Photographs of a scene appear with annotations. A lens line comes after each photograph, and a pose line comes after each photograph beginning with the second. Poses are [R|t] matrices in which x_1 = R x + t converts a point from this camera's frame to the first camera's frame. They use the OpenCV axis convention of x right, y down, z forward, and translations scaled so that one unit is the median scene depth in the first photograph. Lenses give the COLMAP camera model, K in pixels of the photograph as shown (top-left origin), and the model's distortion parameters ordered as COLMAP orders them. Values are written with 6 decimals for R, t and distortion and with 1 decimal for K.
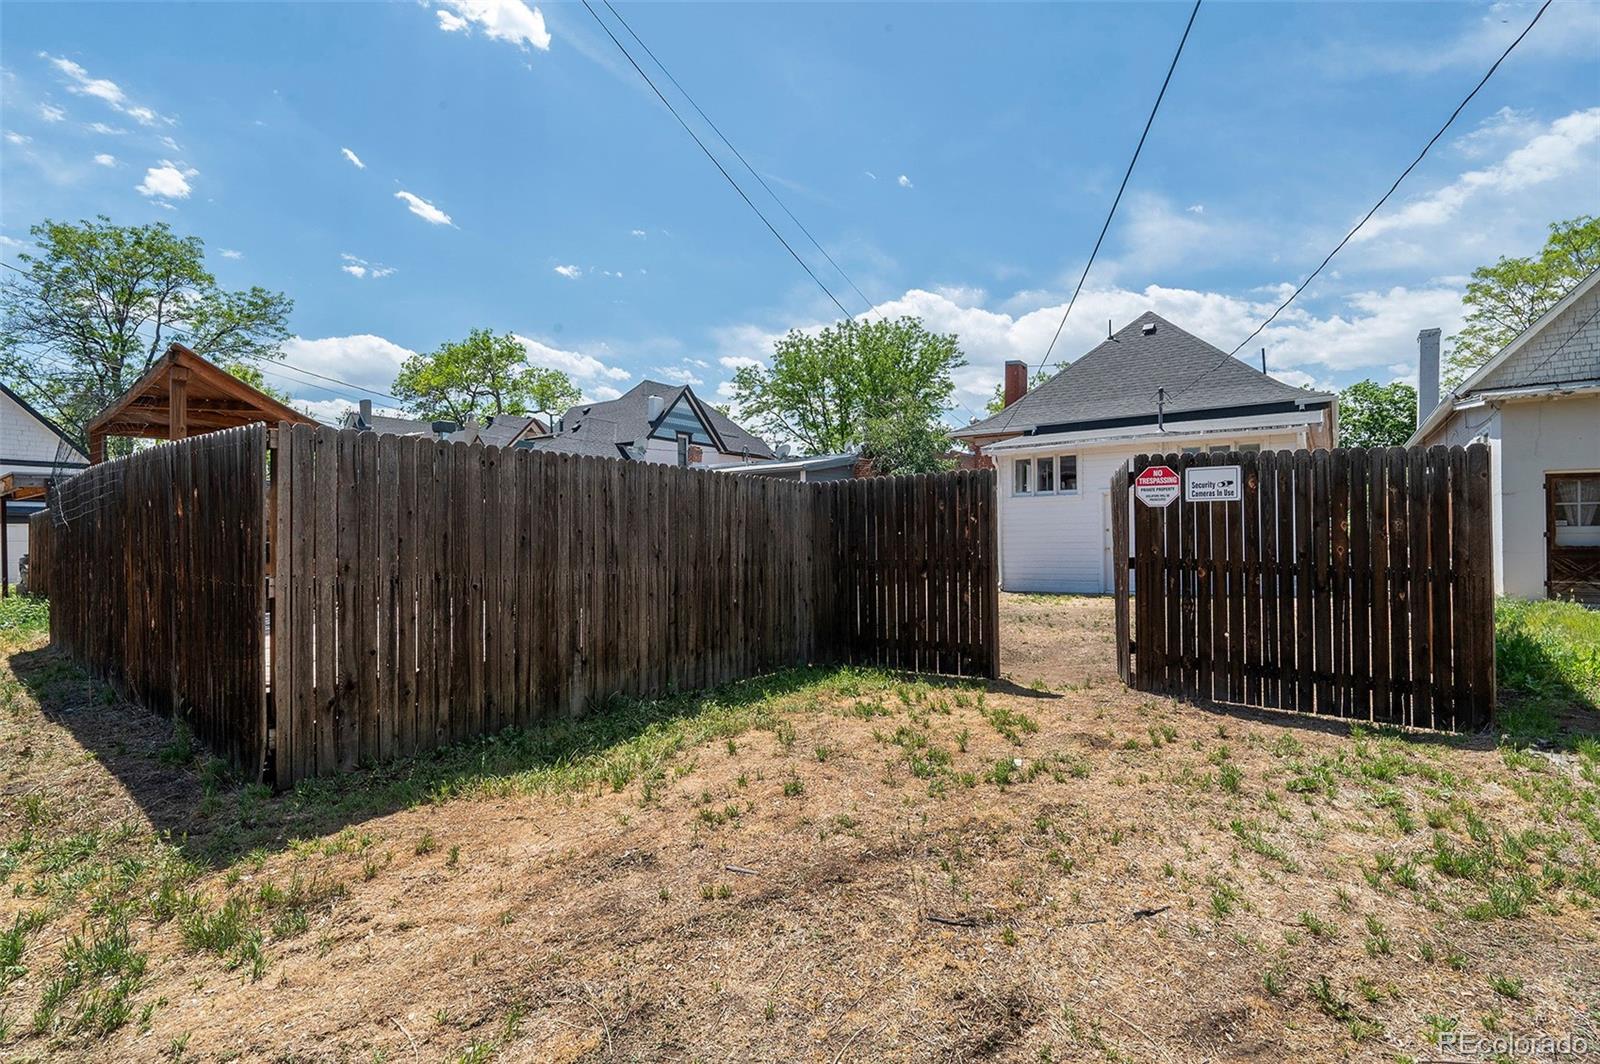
lens RADIAL K [[767.6, 0, 800.0], [0, 767.6, 532.0], [0, 0, 1]] dist [-0.000966, -0.000124]
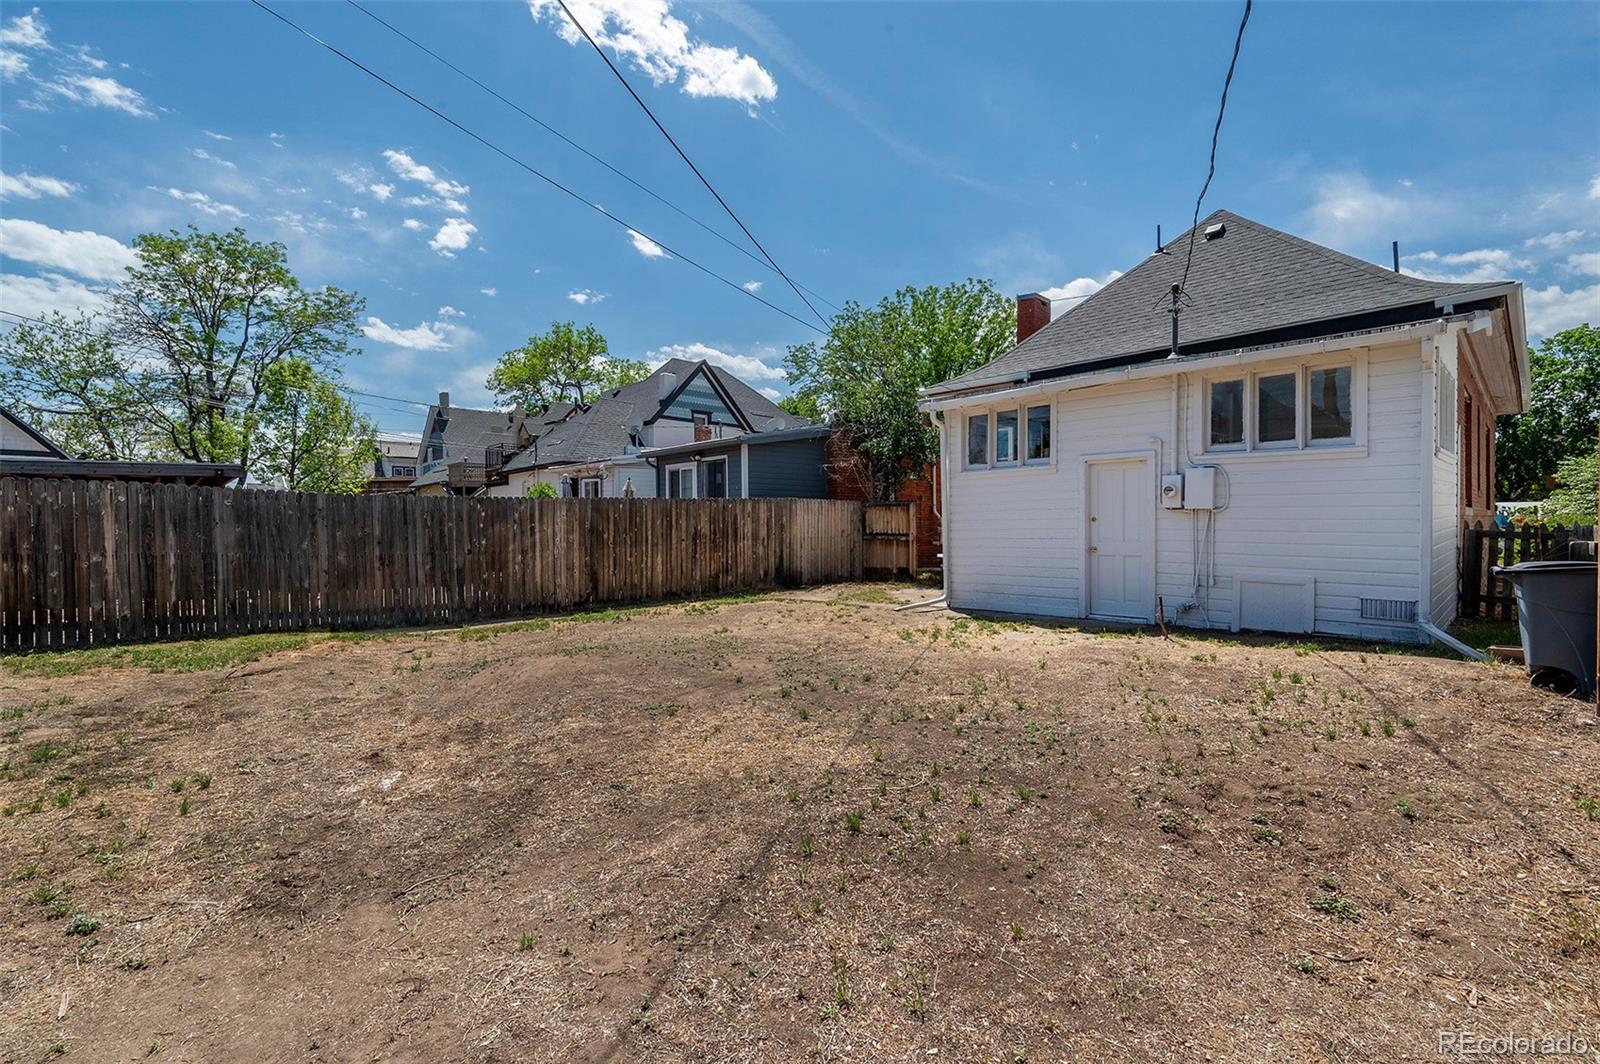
lens RADIAL K [[711.8, 0, 806.7], [0, 711.8, 533.6], [0, 0, 1]] dist [-0.001828, -0.000624]
pose [[0.981398, 0.005079, -0.191918, 0.113700], [-0.001113, 0.999784, 0.020768, -0.001087], [0.191982, -0.020168, 0.981191, 0.151331]]
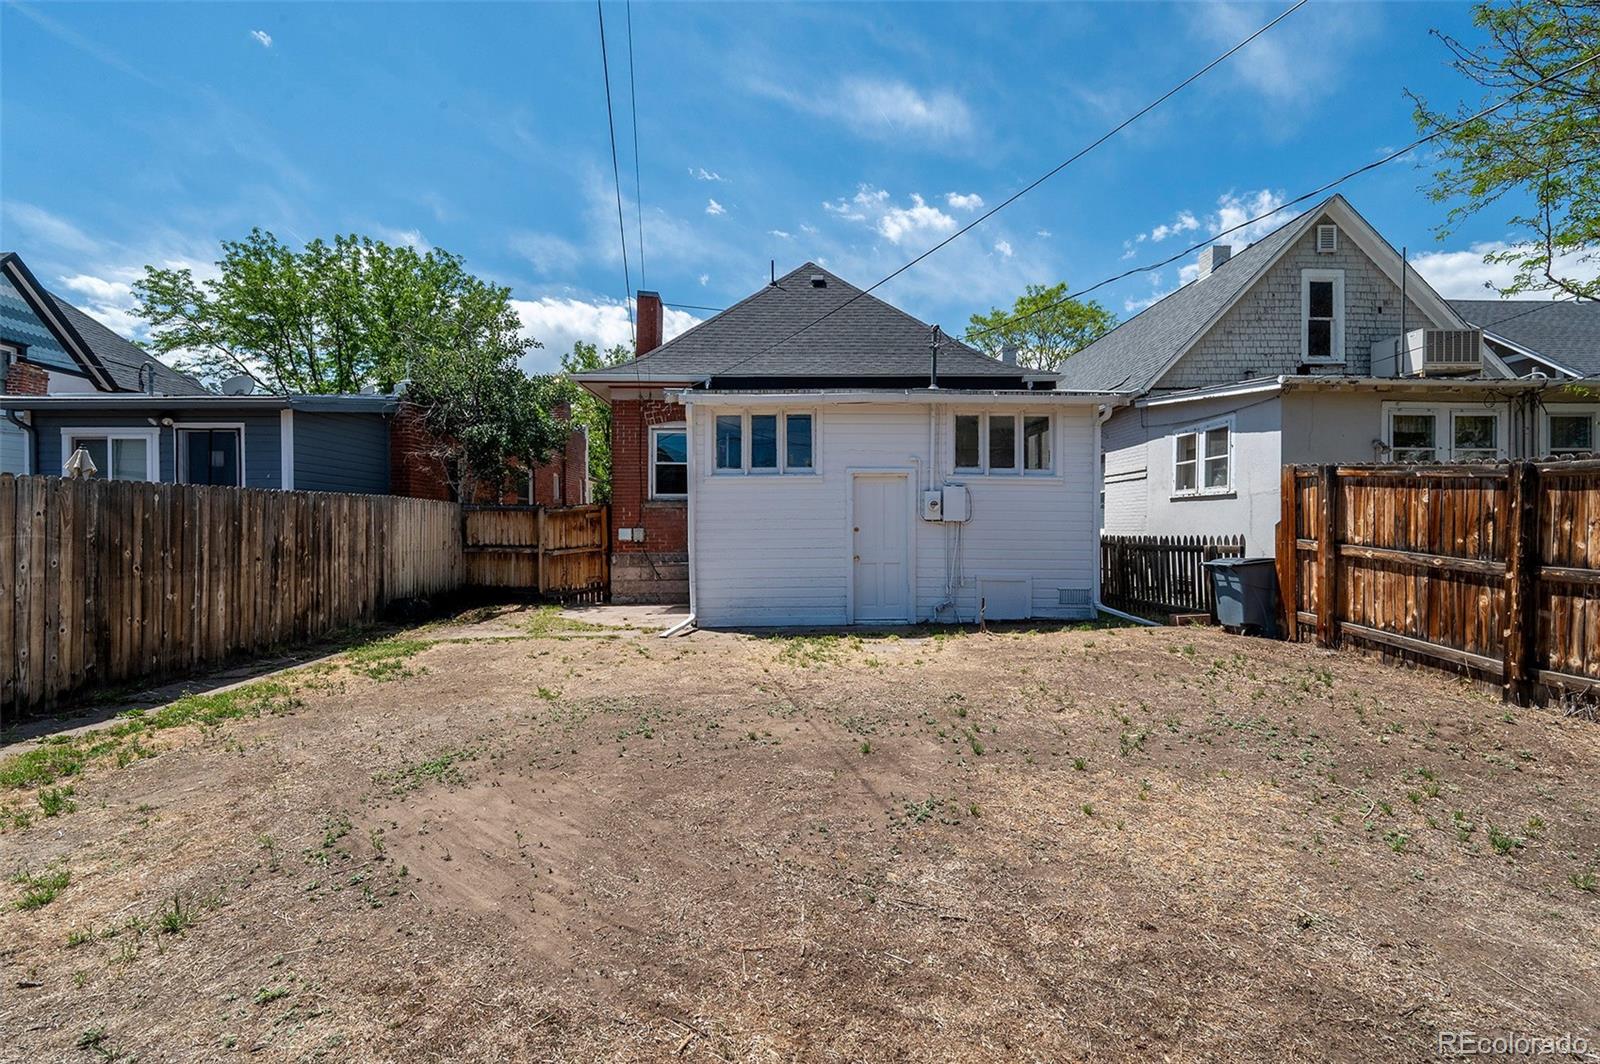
lens RADIAL K [[711.8, 0, 806.7], [0, 711.8, 533.6], [0, 0, 1]] dist [-0.001828, -0.000624]
pose [[0.794451, 0.005076, 0.607308, -0.004364], [-0.008558, 0.999959, 0.002836, -0.000101], [-0.607269, -0.007450, 0.794462, 0.215993]]
